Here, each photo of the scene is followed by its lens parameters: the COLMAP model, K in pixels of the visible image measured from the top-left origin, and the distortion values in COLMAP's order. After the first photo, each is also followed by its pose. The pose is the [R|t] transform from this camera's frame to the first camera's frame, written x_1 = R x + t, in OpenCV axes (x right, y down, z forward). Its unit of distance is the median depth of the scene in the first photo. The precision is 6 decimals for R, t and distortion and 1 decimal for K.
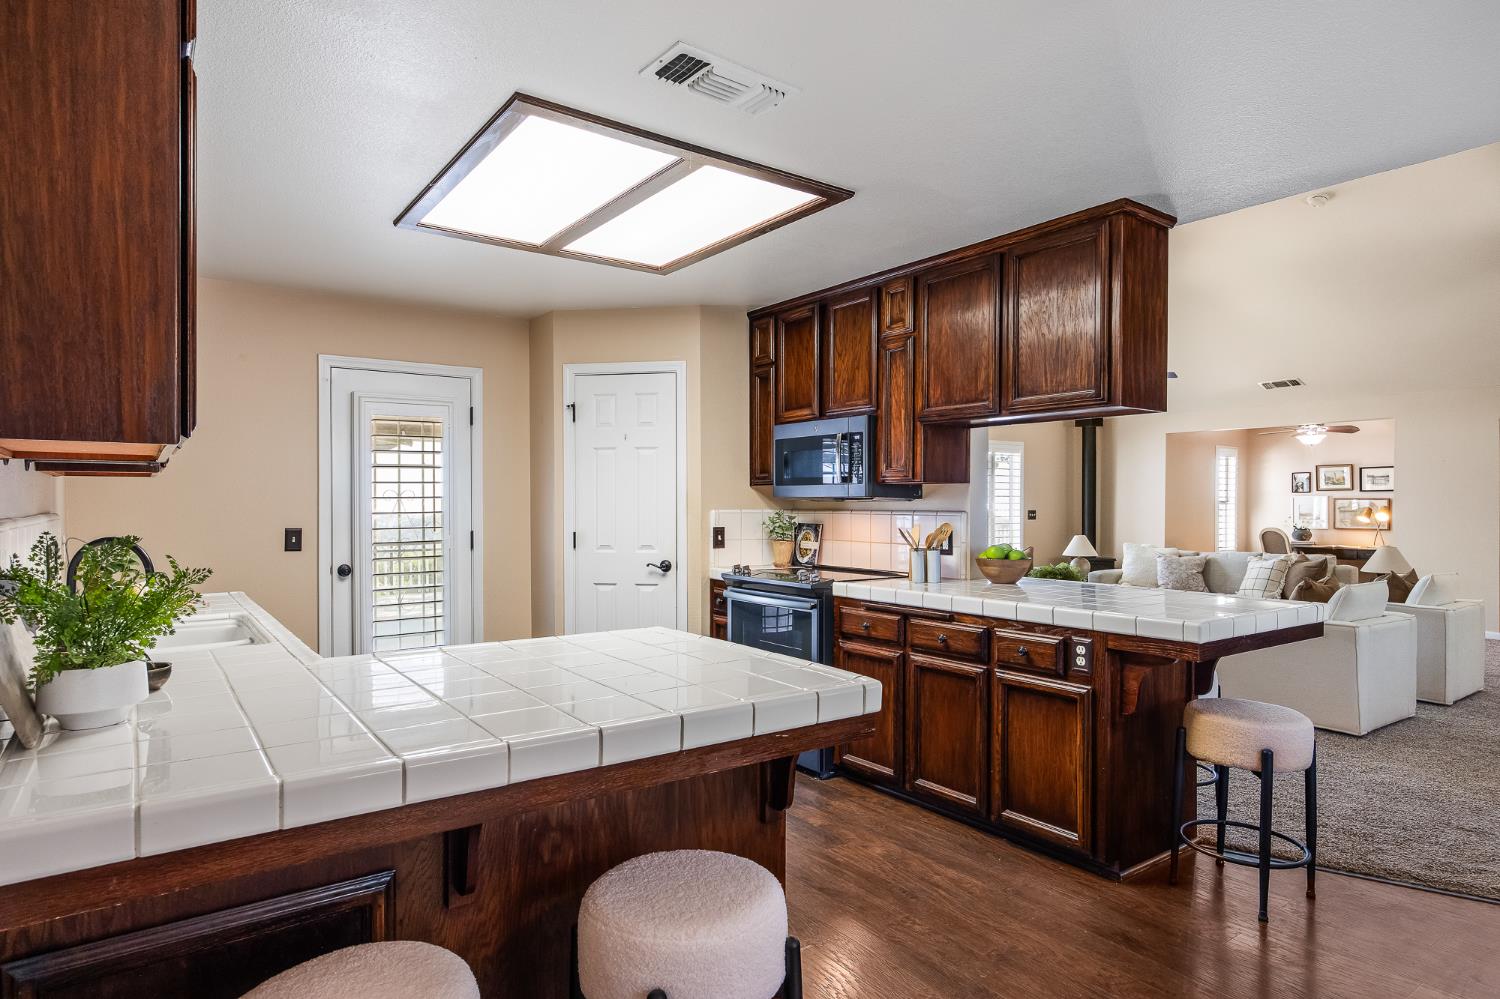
lens RADIAL K [[864.1, 0, 756.9], [0, 864.1, 505.8], [0, 0, 1]] dist [0.012629, -0.001097]
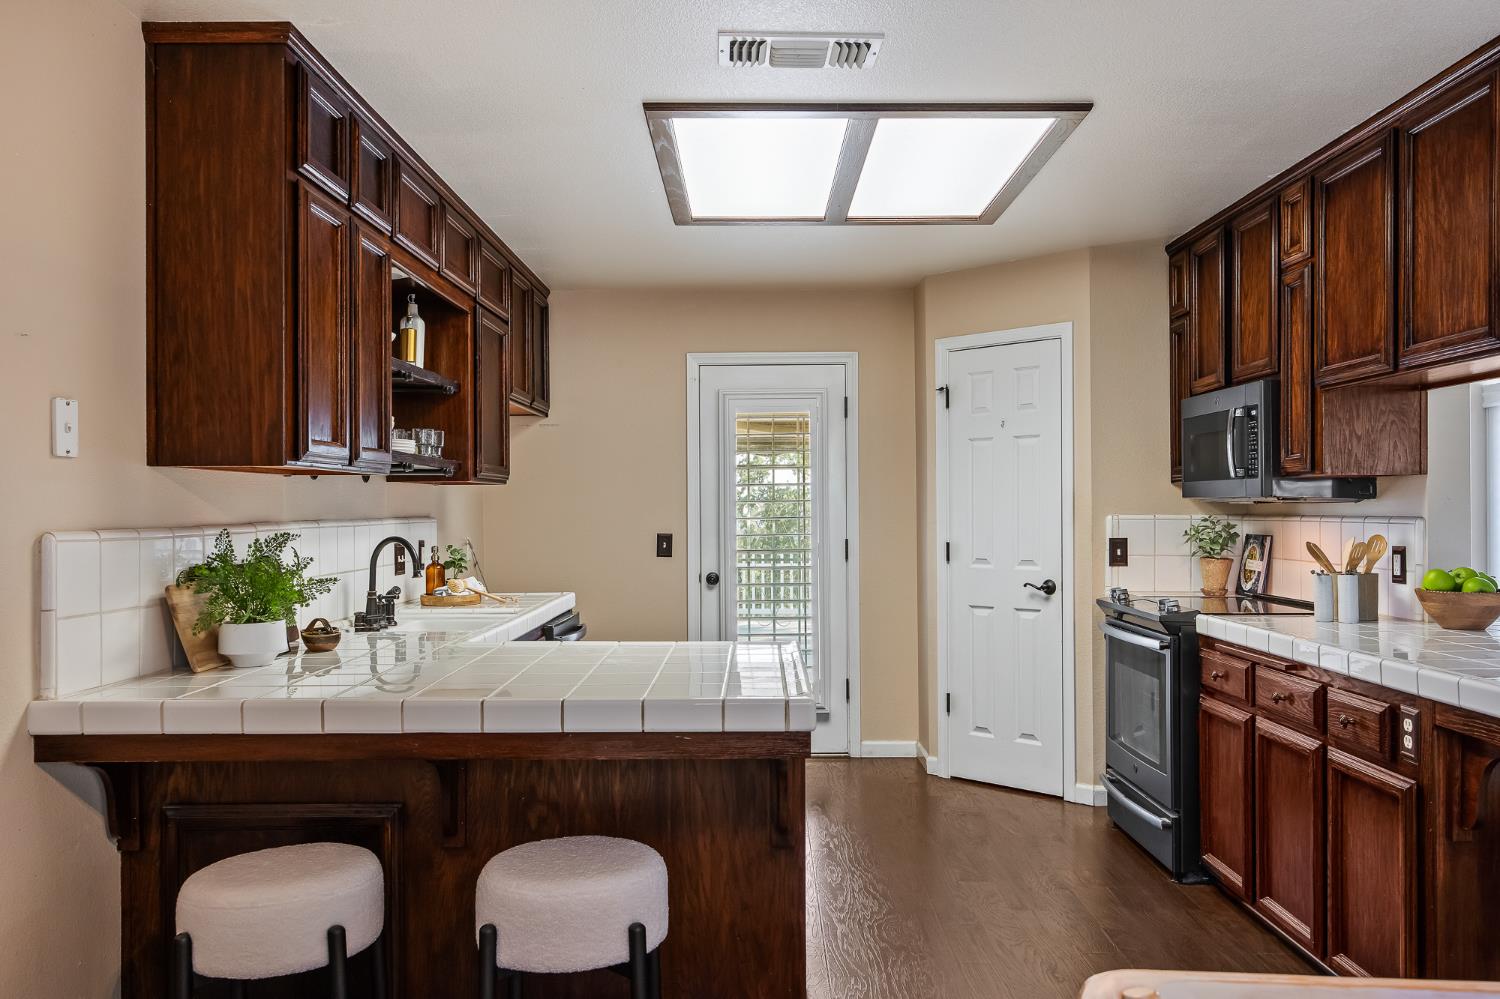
lens RADIAL K [[1191.8, 0, 751.3], [0, 1191.8, 501.7], [0, 0, 1]] dist [0.008475, 0.009750]
pose [[0.805384, -0.006099, -0.592723, 0.394727], [0.001576, 0.999966, -0.008148, 0.001366], [0.592752, 0.005629, 0.805365, -0.030569]]
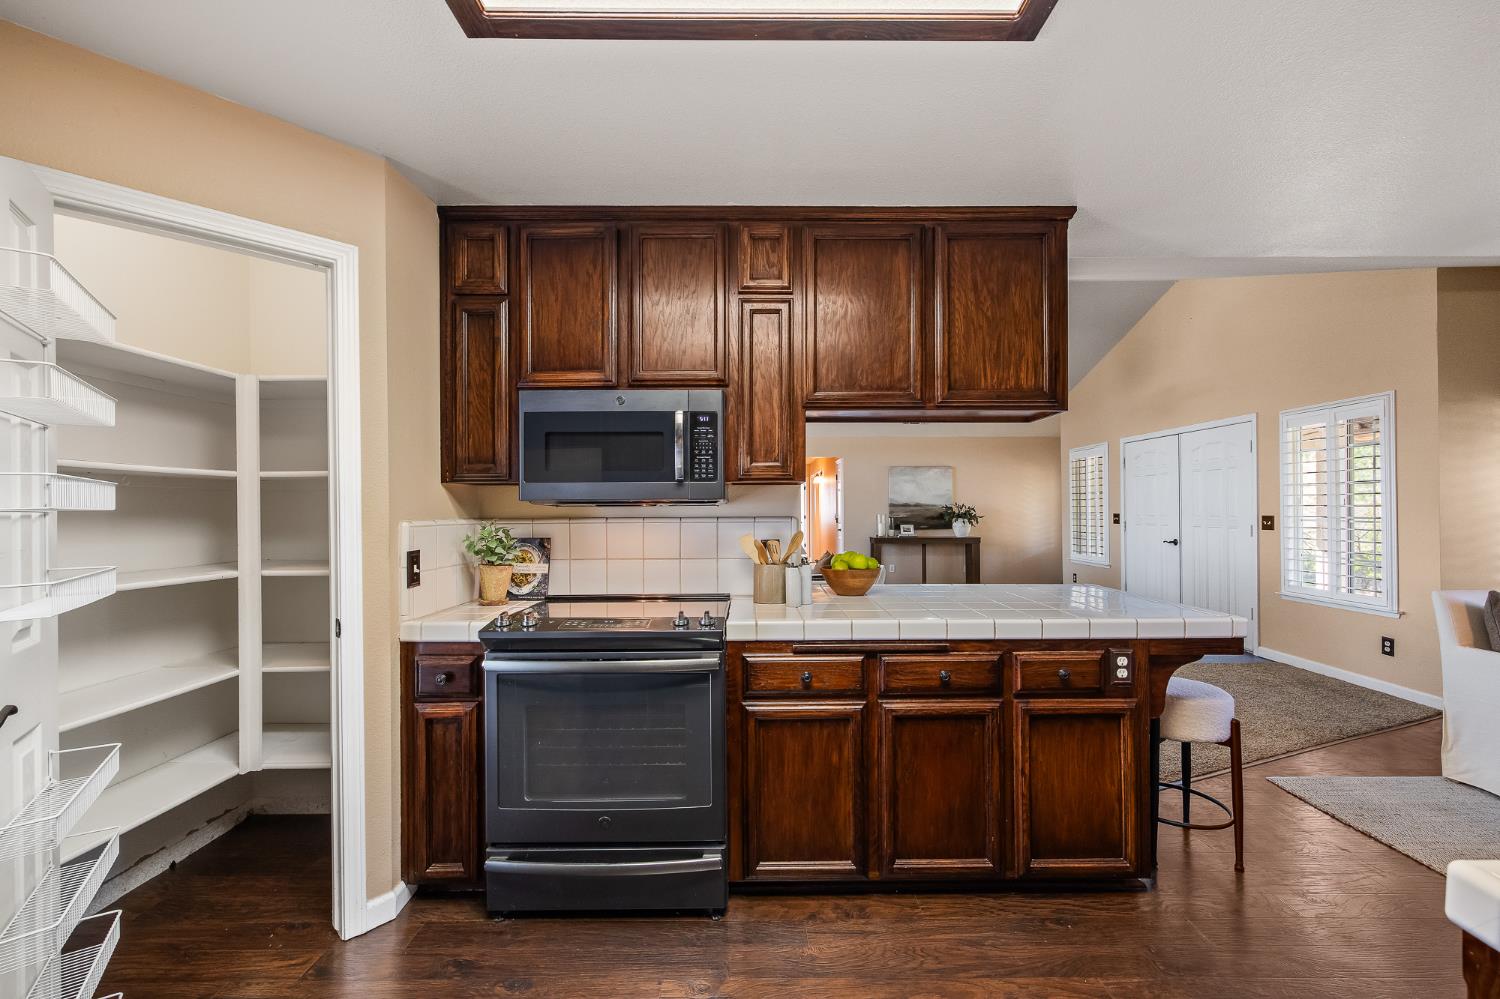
lens RADIAL K [[623.8, 0, 753.6], [0, 623.8, 505.6], [0, 0, 1]] dist [0.003264, 0.000067]
pose [[0.583663, -0.000471, 0.811996, -0.317727], [0.007775, 0.999957, -0.005009, -0.002325], [-0.811959, 0.009237, 0.583642, 0.712565]]
